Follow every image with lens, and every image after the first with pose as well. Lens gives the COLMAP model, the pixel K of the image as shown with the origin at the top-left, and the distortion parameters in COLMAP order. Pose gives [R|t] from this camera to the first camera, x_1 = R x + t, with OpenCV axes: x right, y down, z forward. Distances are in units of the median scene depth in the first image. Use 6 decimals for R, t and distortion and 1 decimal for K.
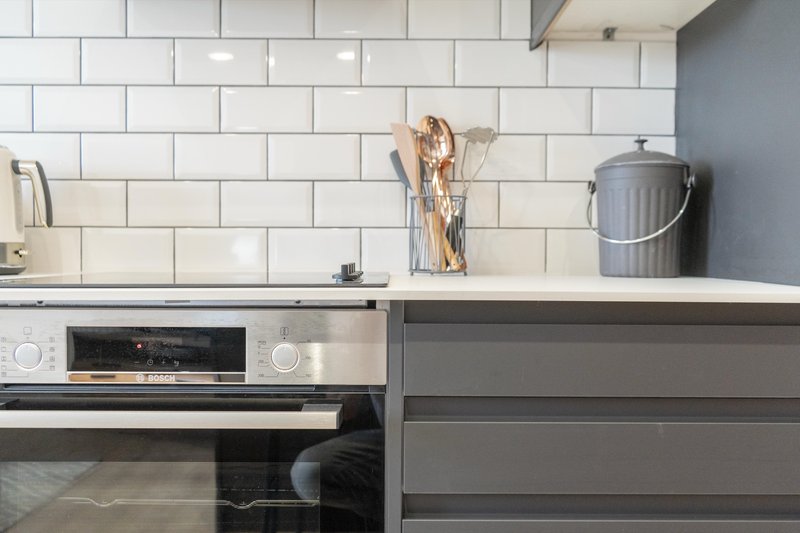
lens RADIAL K [[642.0, 0, 395.3], [0, 642.0, 263.3], [0, 0, 1]] dist [-0.008602, 0.002174]
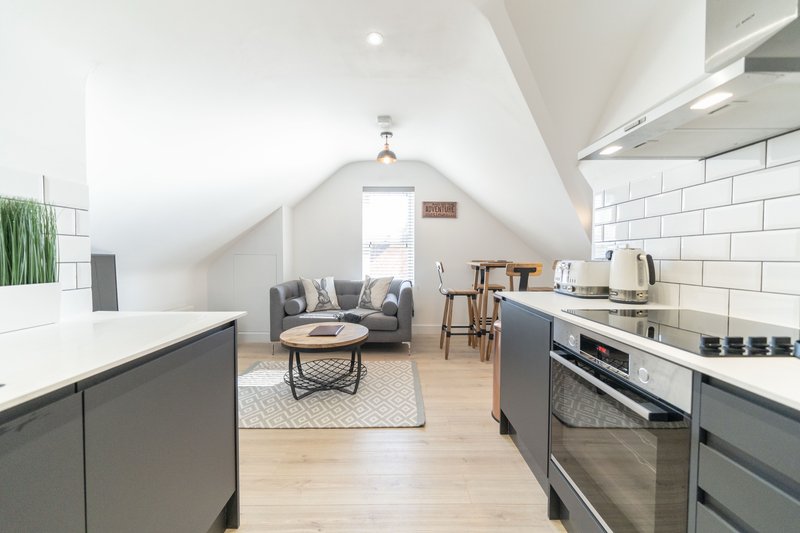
lens RADIAL K [[308.8, 0, 394.3], [0, 308.8, 262.4], [0, 0, 1]] dist [-0.030846, 0.002995]
pose [[-0.022844, 0.018452, -0.999569, 0.456699], [-0.024539, 0.999518, 0.019012, -0.119824], [0.999438, 0.024963, -0.022380, 0.140023]]
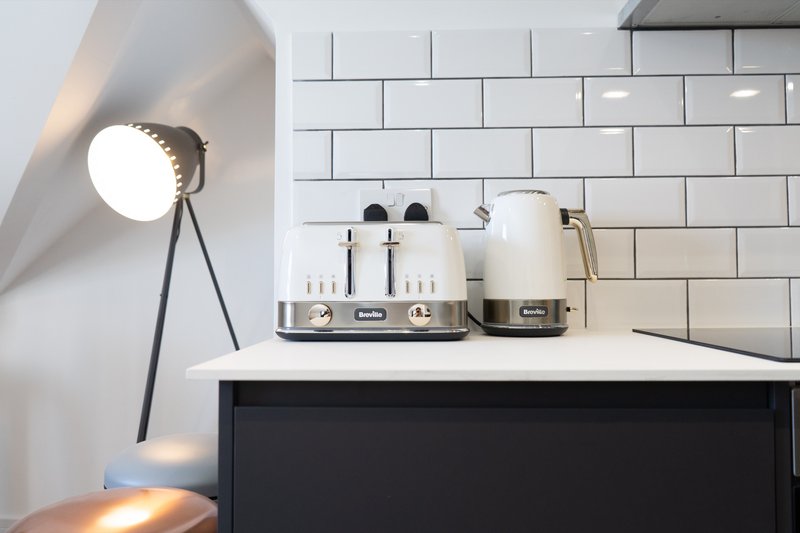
lens RADIAL K [[642.0, 0, 402.1], [0, 642.0, 272.3], [0, 0, 1]] dist [-0.008602, 0.002174]
pose [[0.998884, -0.011255, -0.045863, -0.713393], [0.008815, 0.998553, -0.053055, -0.021110], [0.046394, 0.052591, 0.997538, 0.071963]]
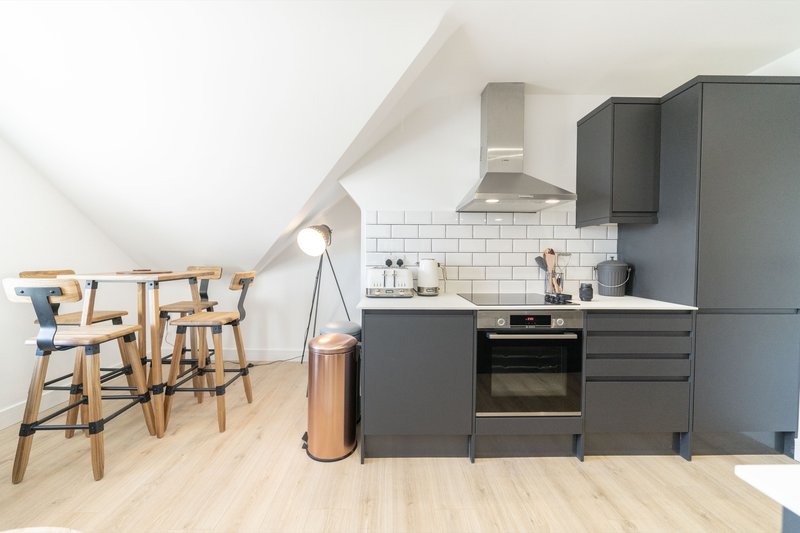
lens RADIAL K [[298.2, 0, 400.7], [0, 298.2, 264.8], [0, 0, 1]] dist [-0.007011, 0.000520]
pose [[0.999938, 0.002958, 0.010767, -0.746297], [-0.002952, 0.999996, -0.000496, -0.136566], [-0.010769, 0.000464, 0.999942, -0.579839]]
